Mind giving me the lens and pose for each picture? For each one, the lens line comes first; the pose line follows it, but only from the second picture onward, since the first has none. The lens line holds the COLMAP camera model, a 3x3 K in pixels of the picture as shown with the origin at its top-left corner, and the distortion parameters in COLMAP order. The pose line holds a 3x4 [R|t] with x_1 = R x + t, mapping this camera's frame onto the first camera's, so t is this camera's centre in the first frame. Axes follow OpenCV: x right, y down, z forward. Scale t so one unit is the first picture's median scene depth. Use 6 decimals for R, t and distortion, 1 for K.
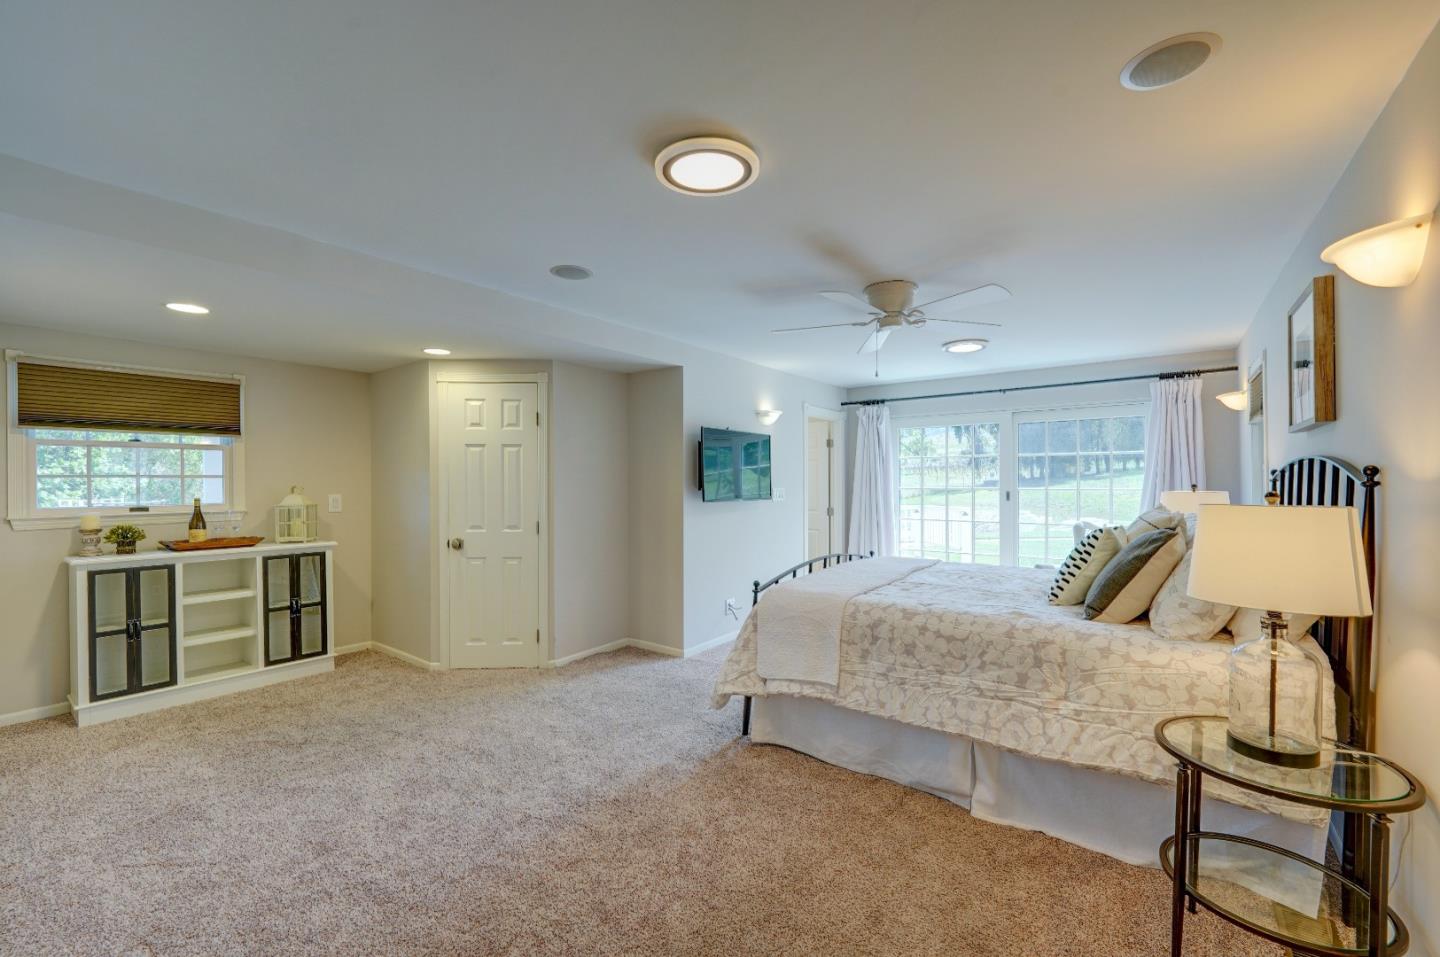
lens RADIAL K [[585.9, 0, 721.7], [0, 585.9, 480.8], [0, 0, 1]] dist [-0.010429, 0.000274]
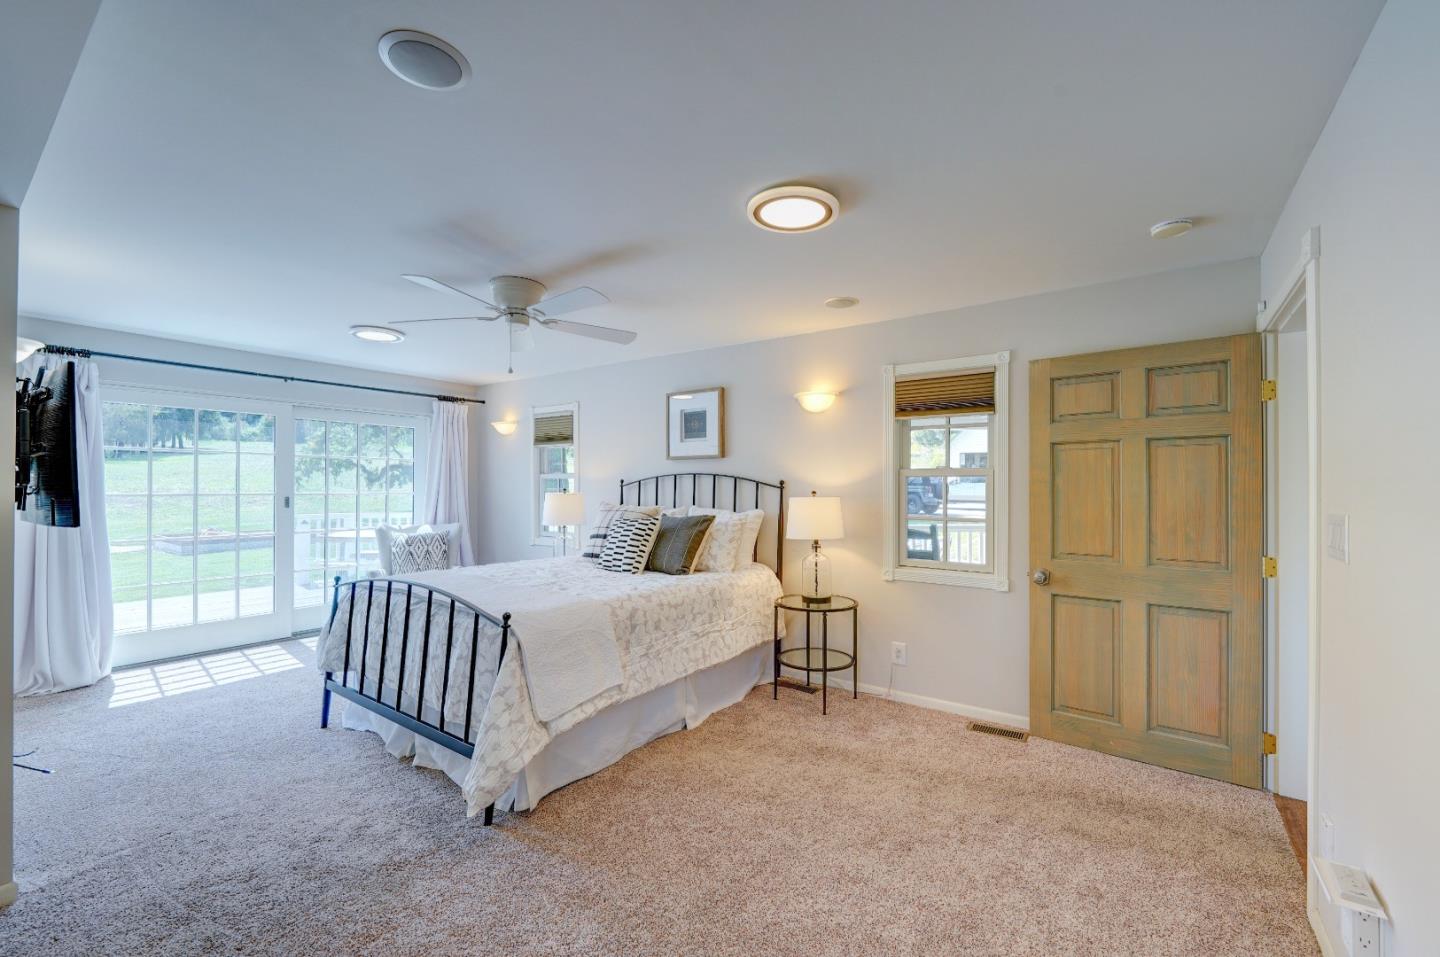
lens RADIAL K [[585.9, 0, 723.1], [0, 585.9, 483.7], [0, 0, 1]] dist [-0.010429, 0.000274]
pose [[-0.010277, 0.002567, 0.999944, -0.868046], [0.002774, 0.999993, -0.002539, 0.000537], [-0.999943, 0.002748, -0.010284, 0.858916]]
